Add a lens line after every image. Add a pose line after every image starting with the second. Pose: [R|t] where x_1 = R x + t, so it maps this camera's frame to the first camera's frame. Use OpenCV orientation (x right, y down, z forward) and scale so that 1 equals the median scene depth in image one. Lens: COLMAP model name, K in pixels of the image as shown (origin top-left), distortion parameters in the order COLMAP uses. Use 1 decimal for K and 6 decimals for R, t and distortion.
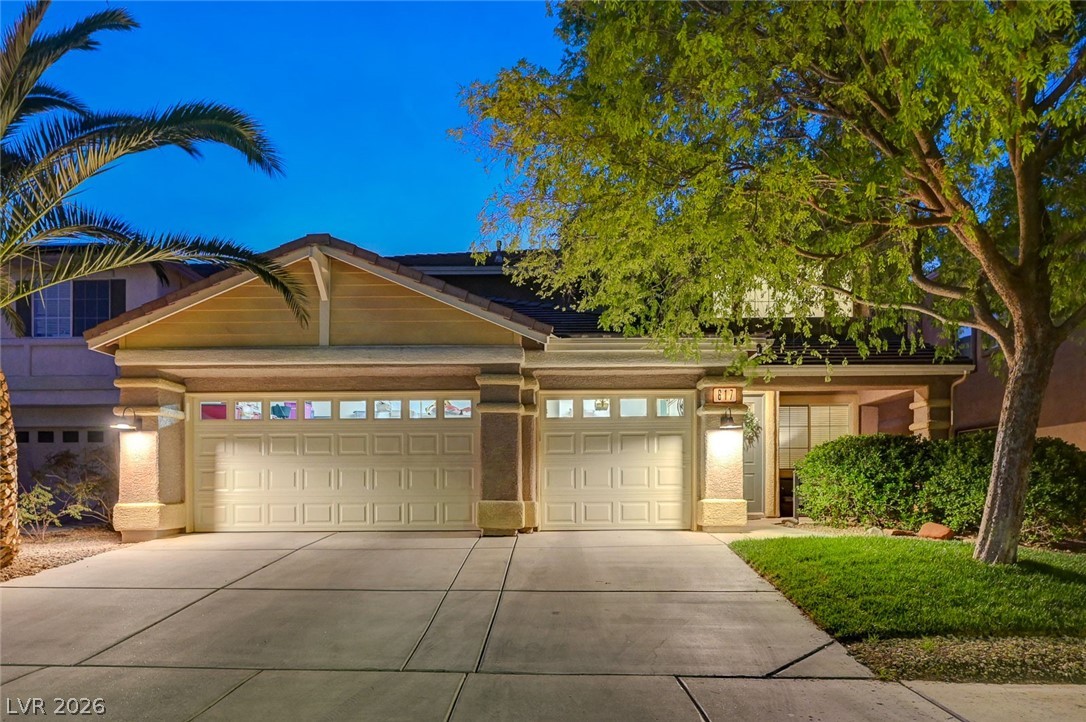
lens RADIAL K [[620.9, 0, 587.8], [0, 620.9, 509.1], [0, 0, 1]] dist [0.000801, 0.001075]
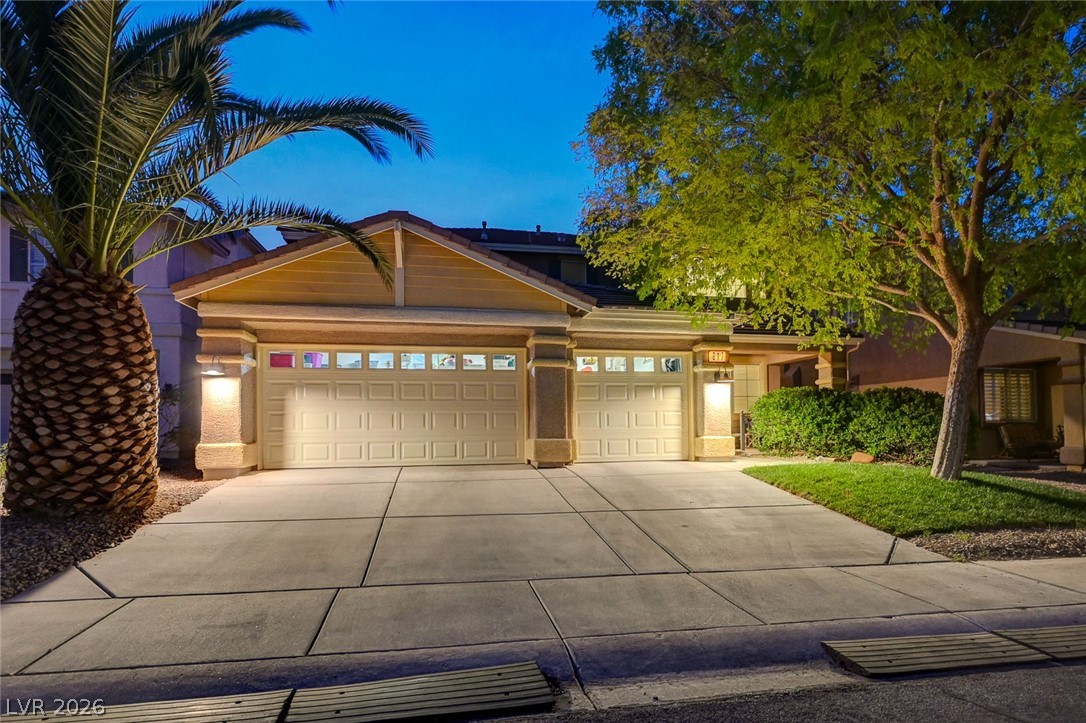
lens RADIAL K [[515.5, 0, 601.9], [0, 515.5, 426.8], [0, 0, 1]] dist [0.000397, 0.000042]
pose [[0.980576, -0.002918, 0.196118, -0.239913], [0.009870, 0.999357, -0.034477, -0.001109], [-0.195892, 0.035743, 0.979974, -0.008229]]
